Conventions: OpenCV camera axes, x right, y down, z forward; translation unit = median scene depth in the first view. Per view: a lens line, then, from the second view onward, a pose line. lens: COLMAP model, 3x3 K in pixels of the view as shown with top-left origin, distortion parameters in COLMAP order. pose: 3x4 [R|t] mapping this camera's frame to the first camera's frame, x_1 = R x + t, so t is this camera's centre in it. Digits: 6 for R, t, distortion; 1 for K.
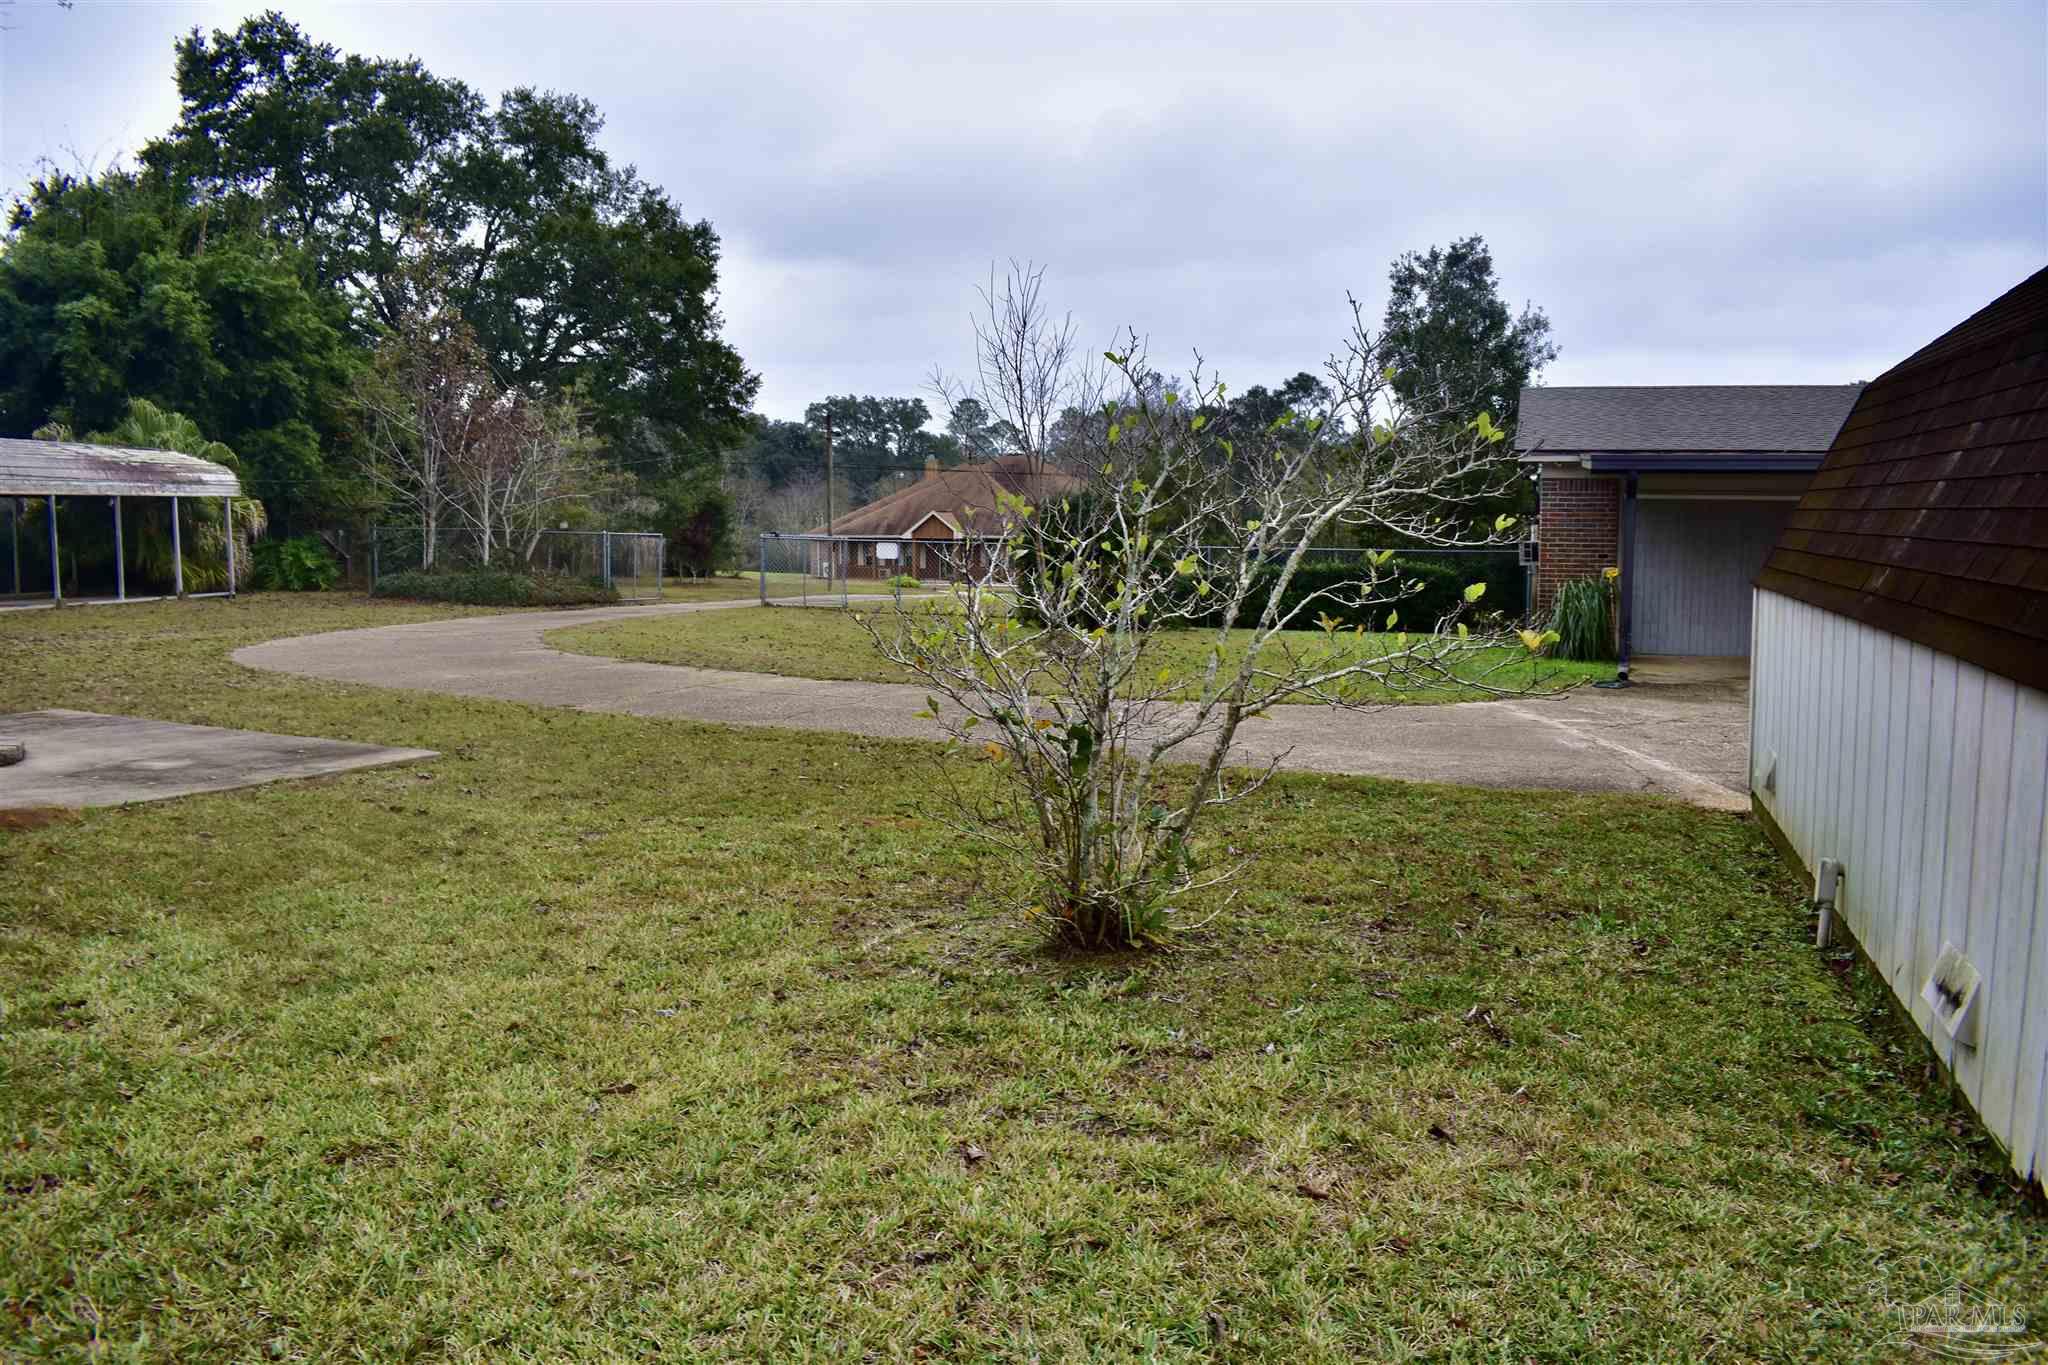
lens RADIAL K [[1590.6, 0, 1024.0], [0, 1590.6, 682.5], [0, 0, 1]] dist [-0.087169, -0.002617]
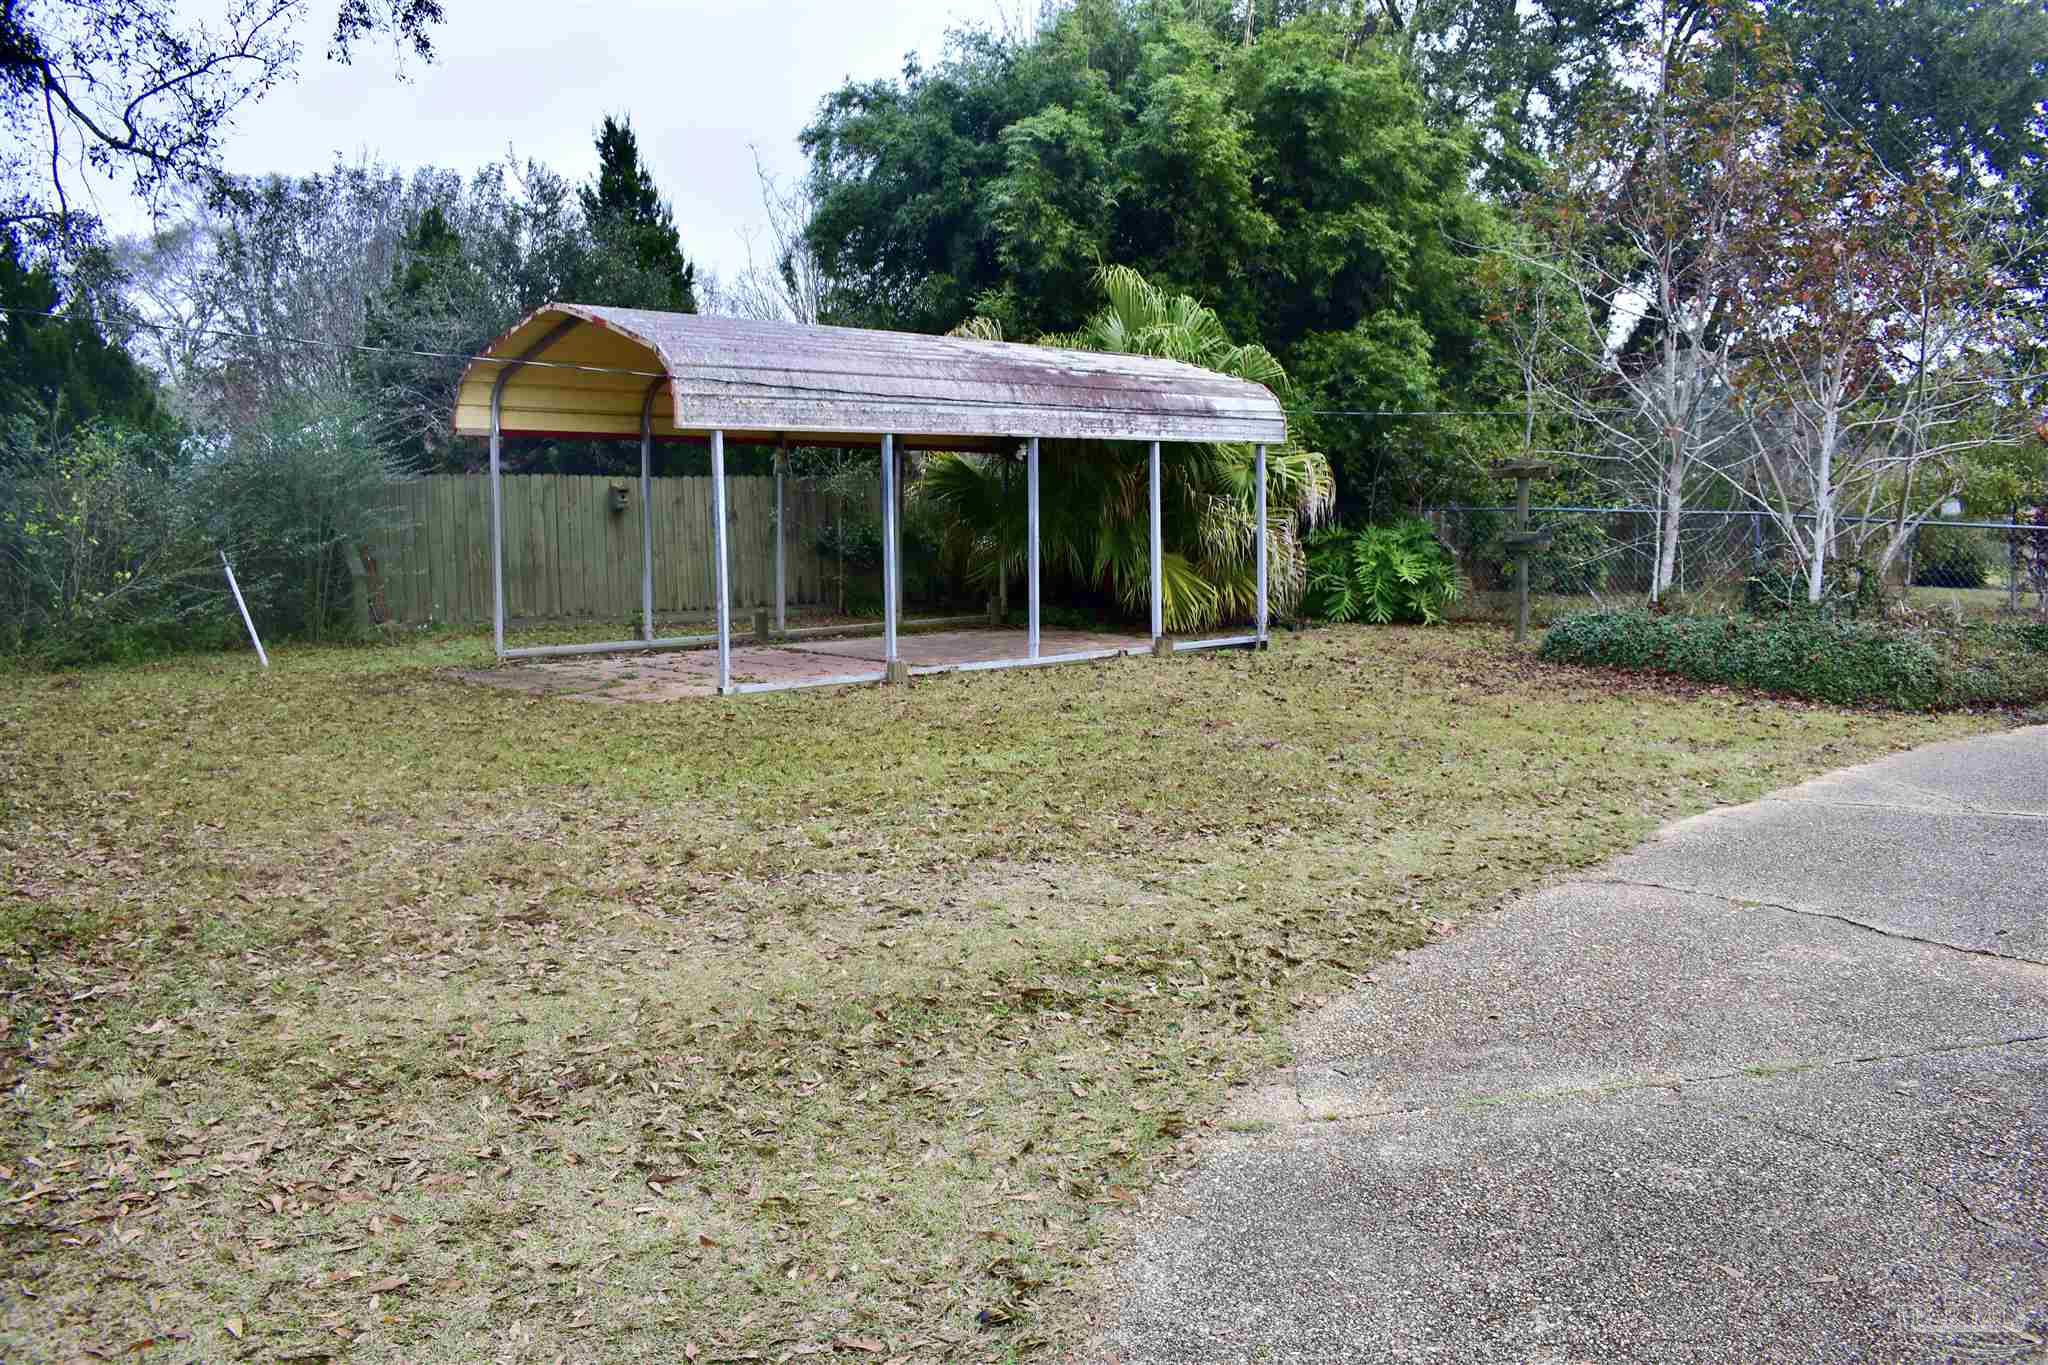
lens RADIAL K [[1590.6, 0, 1024.0], [0, 1590.6, 682.5], [0, 0, 1]] dist [-0.087169, -0.002617]
pose [[0.800211, 0.061232, -0.596585, -0.248541], [-0.052019, 0.998112, 0.032670, -0.052142], [0.597458, 0.004890, 0.801885, 0.511212]]
